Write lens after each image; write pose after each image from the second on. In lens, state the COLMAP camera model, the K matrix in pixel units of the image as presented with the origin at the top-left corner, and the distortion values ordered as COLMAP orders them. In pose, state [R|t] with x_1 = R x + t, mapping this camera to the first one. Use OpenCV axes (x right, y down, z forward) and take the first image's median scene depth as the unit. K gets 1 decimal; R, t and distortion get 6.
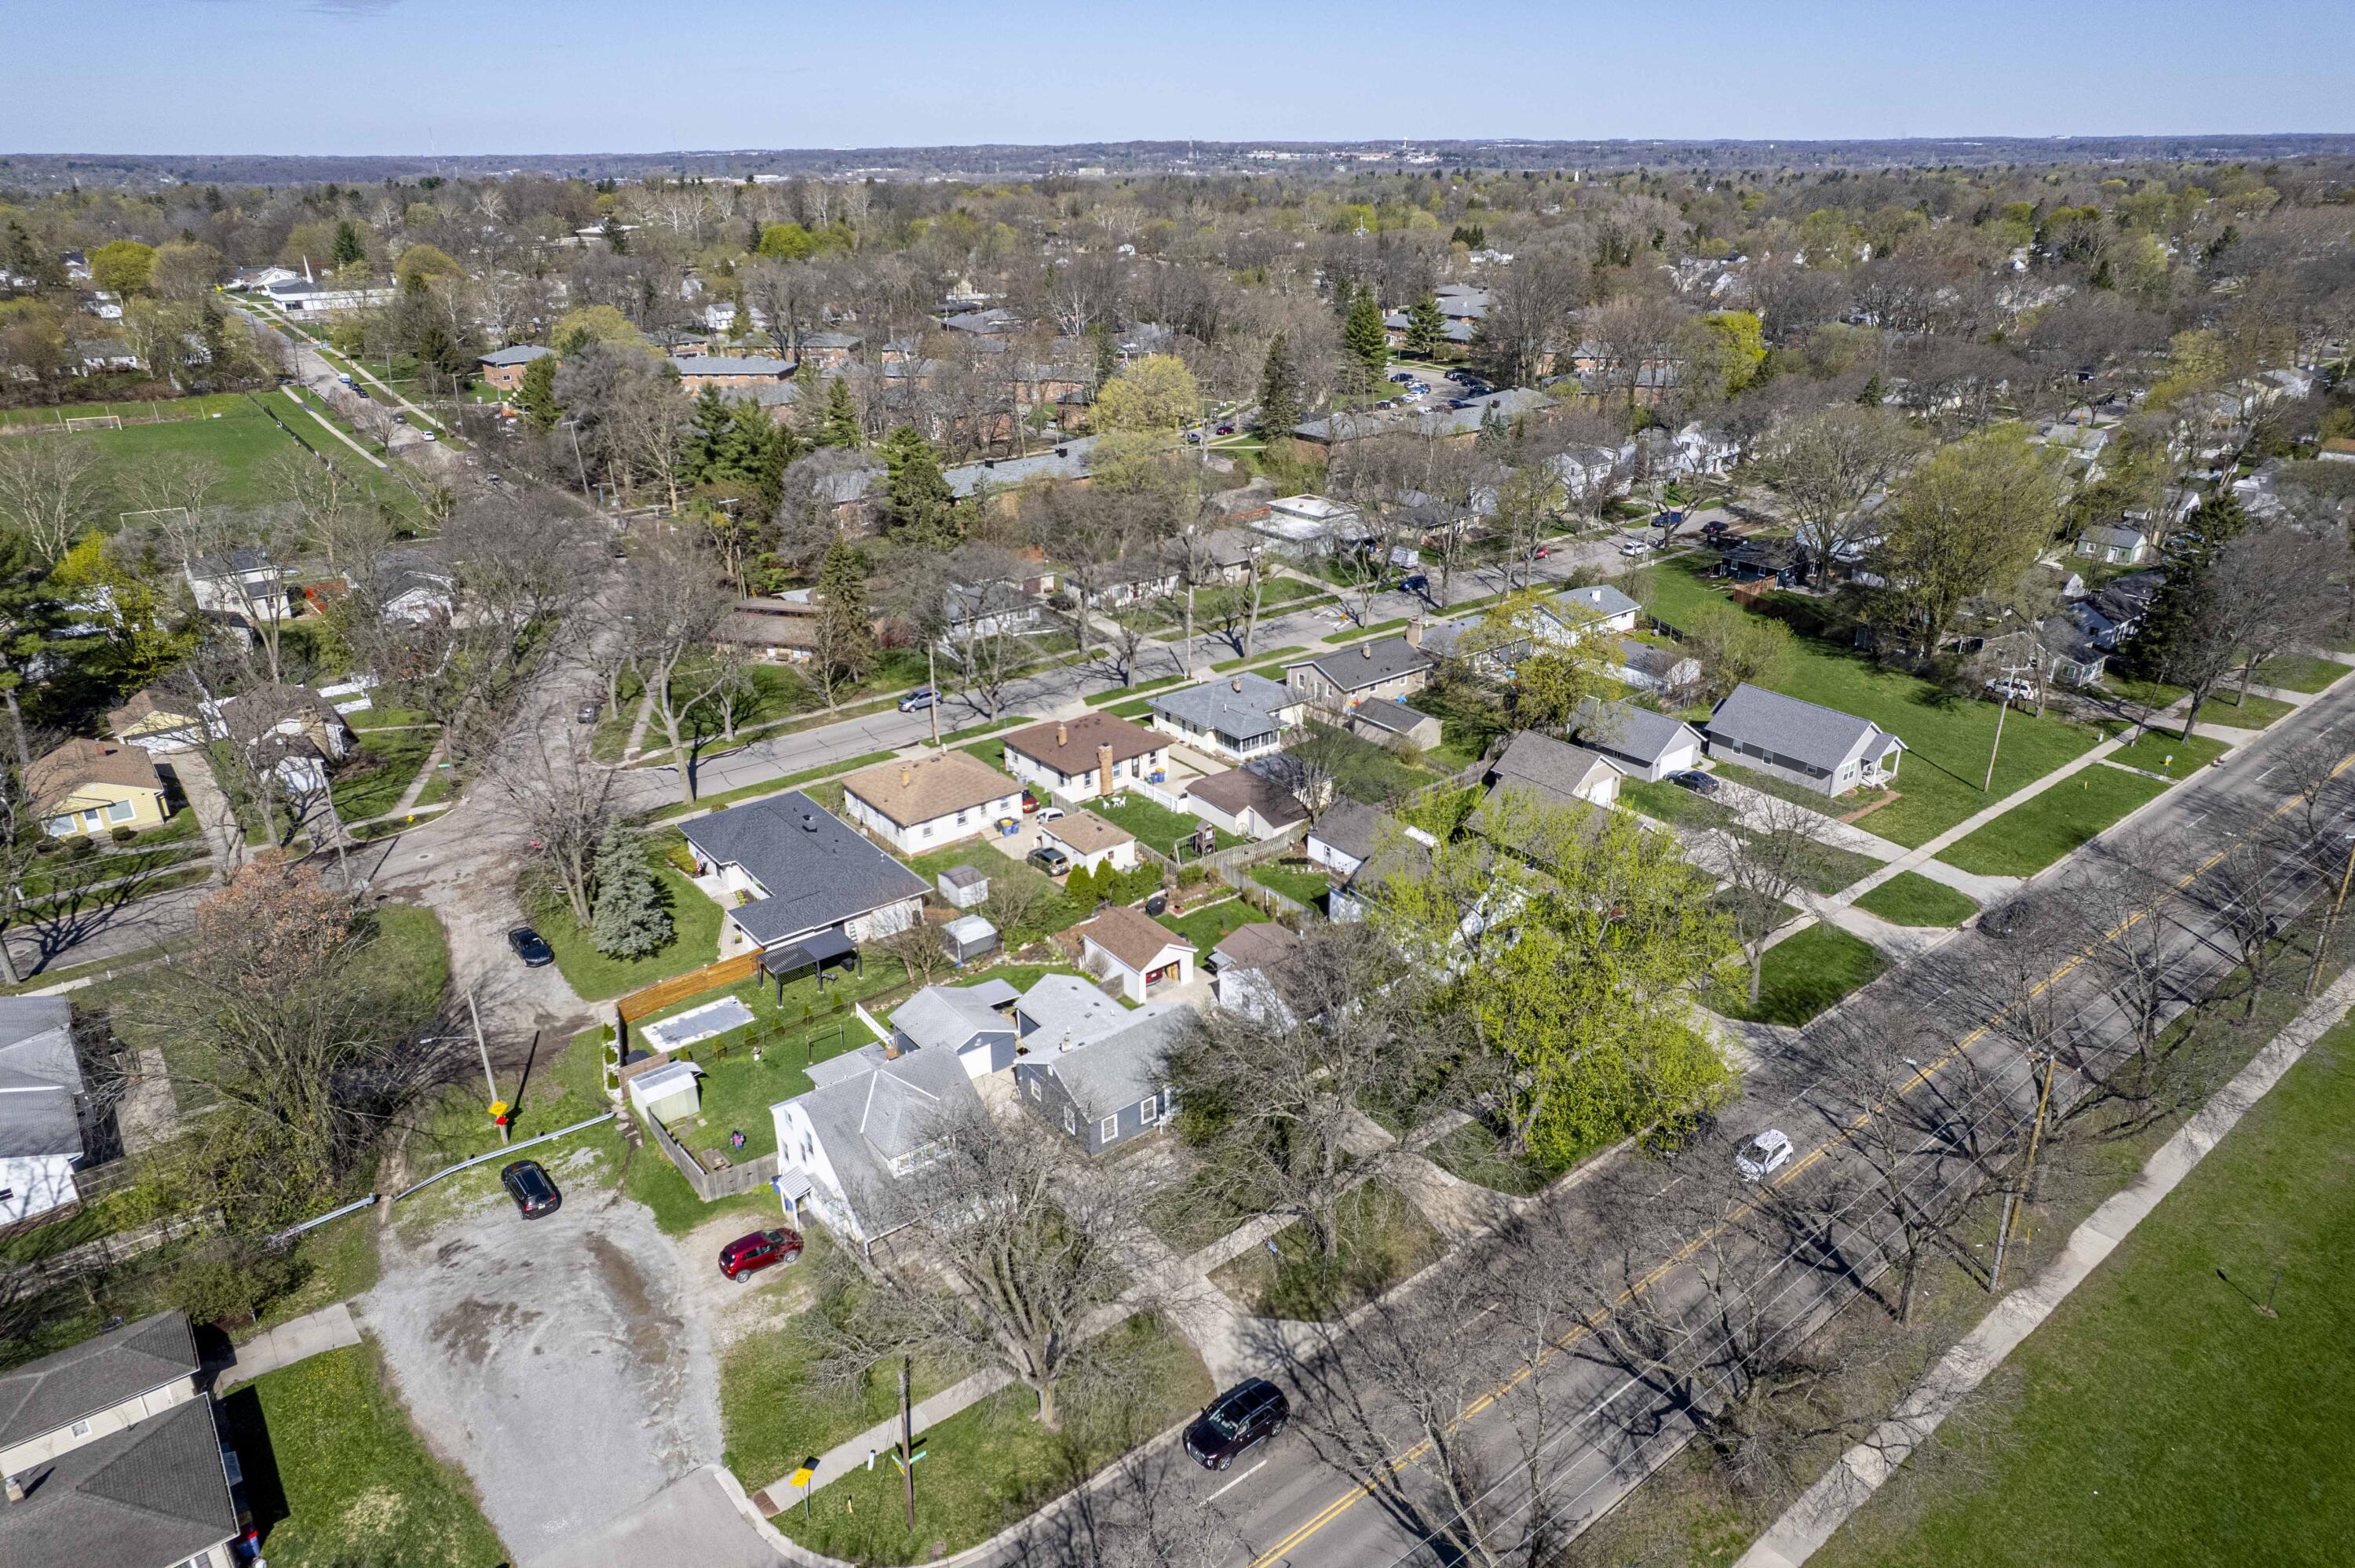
lens RADIAL K [[1502.7, 0, 1193.2], [0, 1502.7, 783.1], [0, 0, 1]] dist [-0.067719, 0.085146]
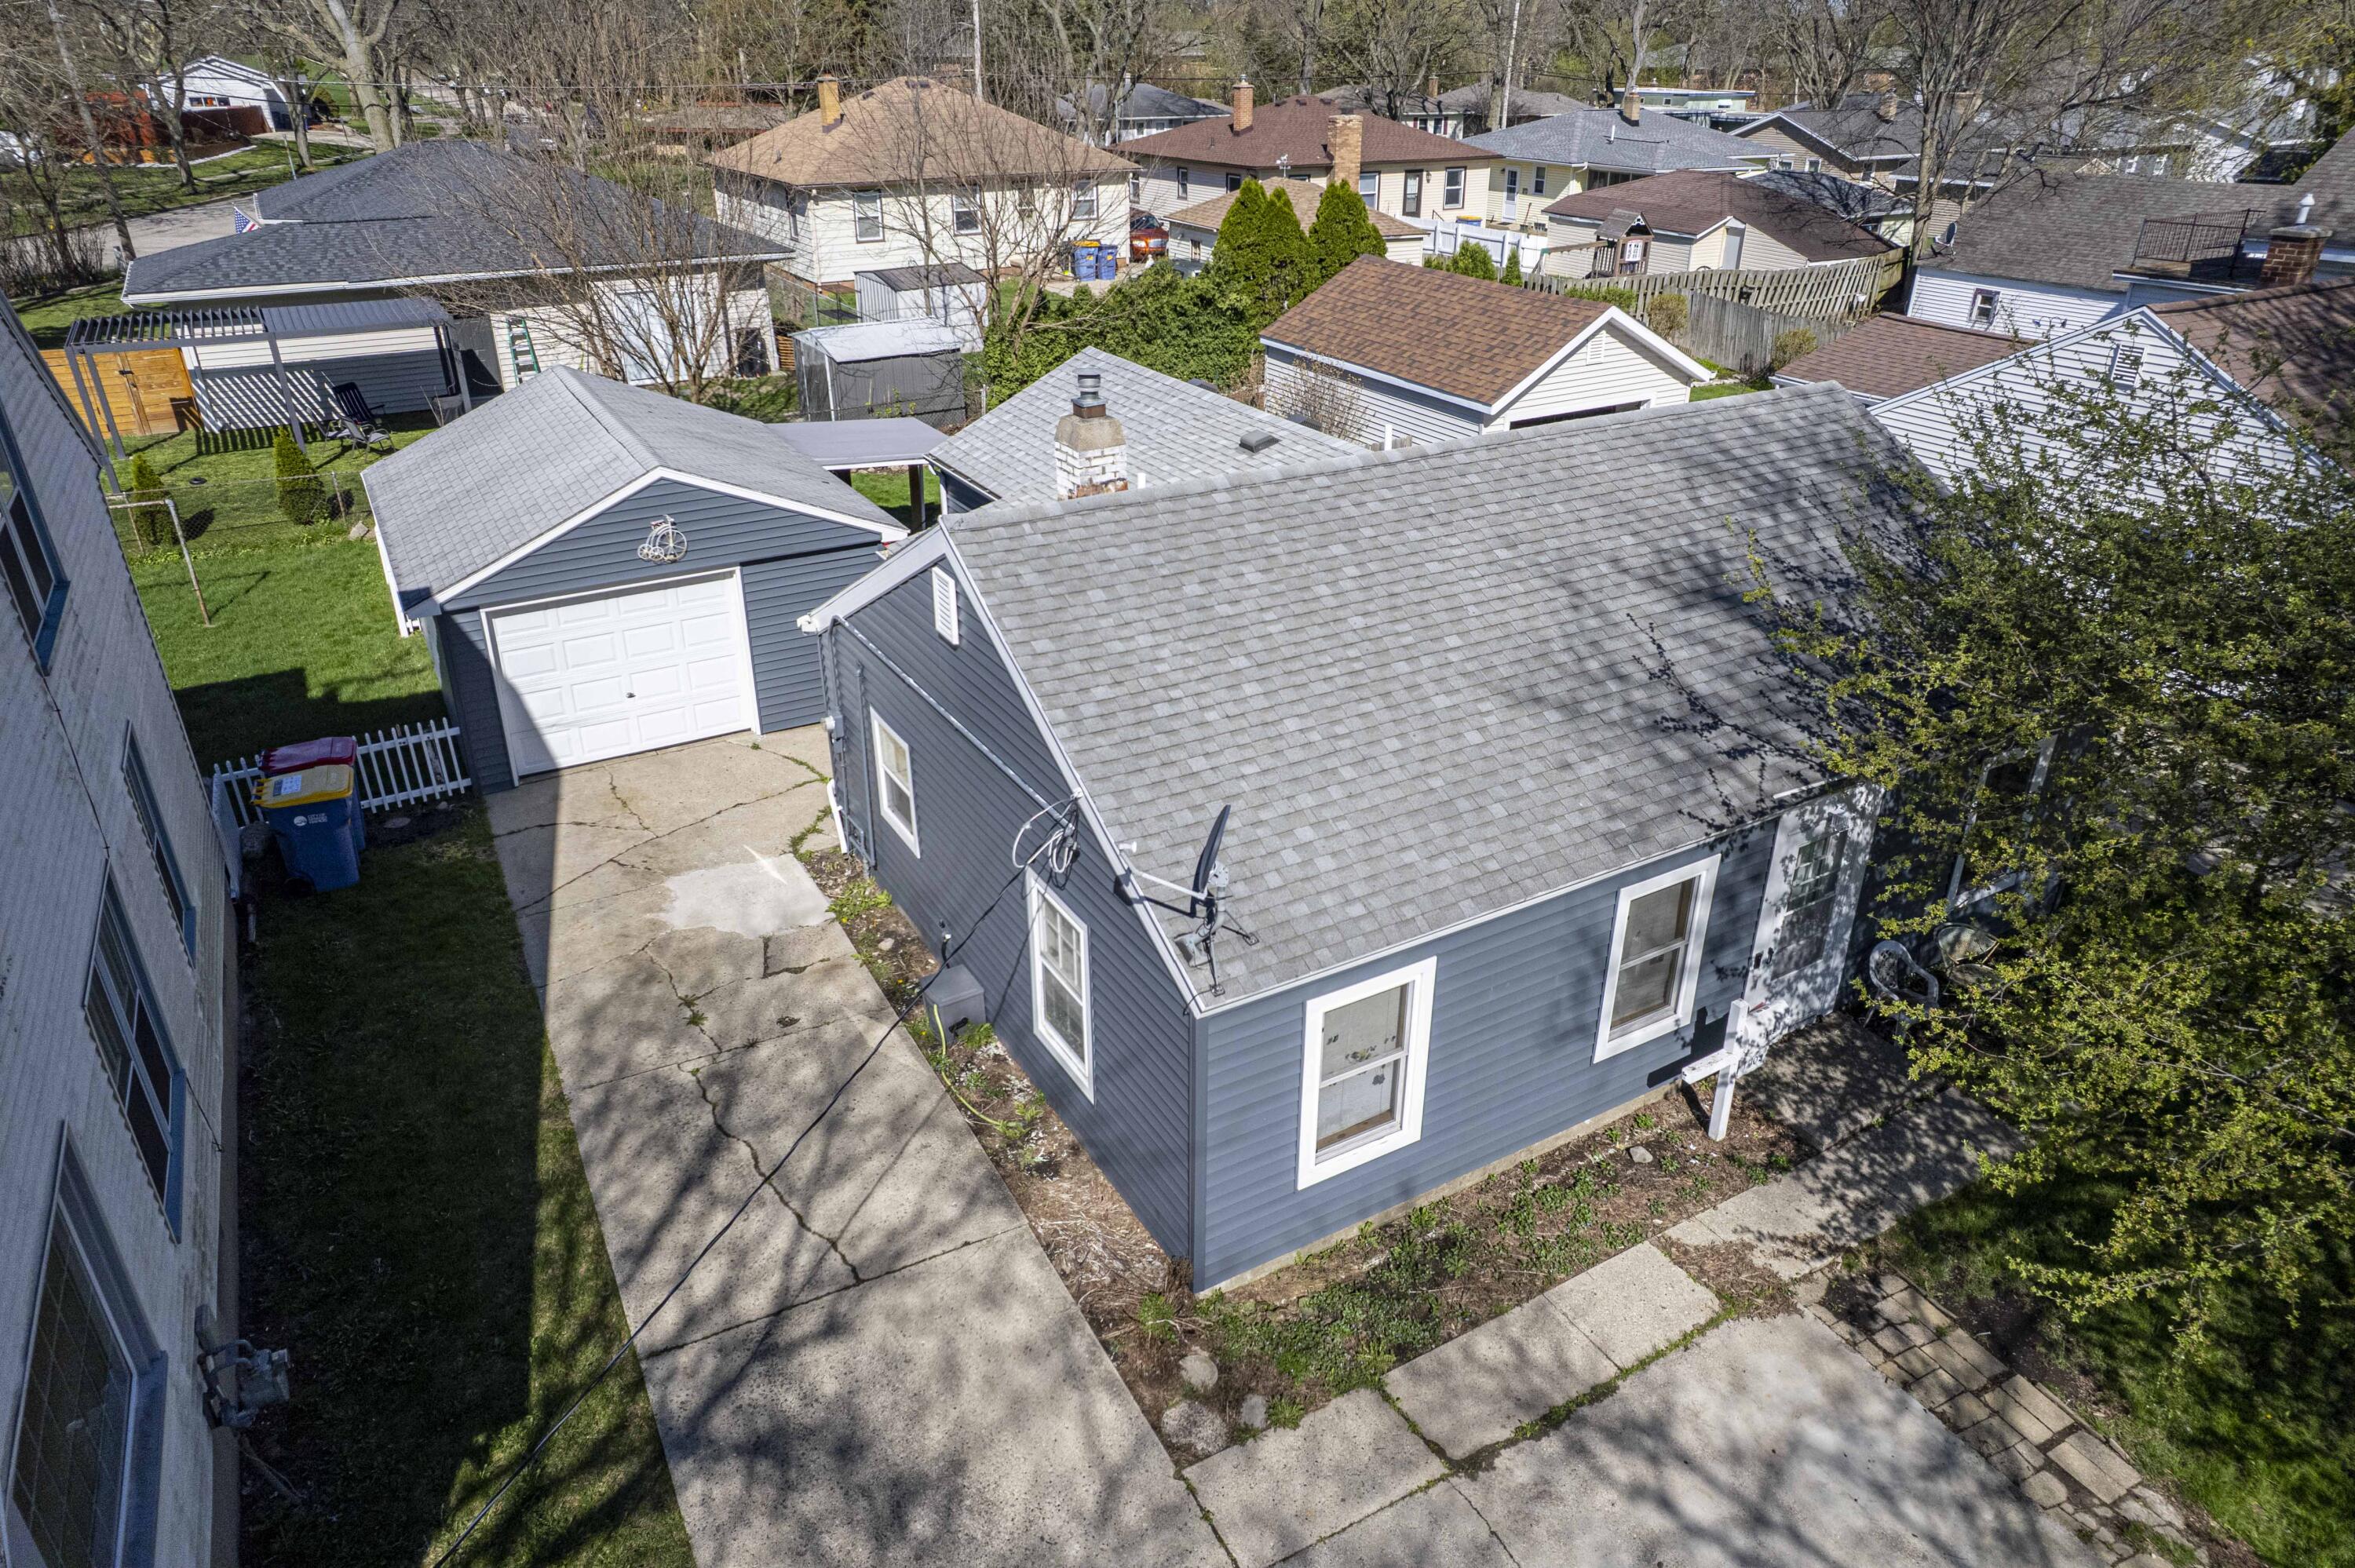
lens RADIAL K [[1502.7, 0, 1193.2], [0, 1502.7, 783.1], [0, 0, 1]] dist [-0.067719, 0.085146]
pose [[0.989862, 0.065322, -0.126122, -0.054792], [-0.057390, 0.996199, 0.065531, 0.197456], [0.129923, -0.057628, 0.989848, 0.867819]]
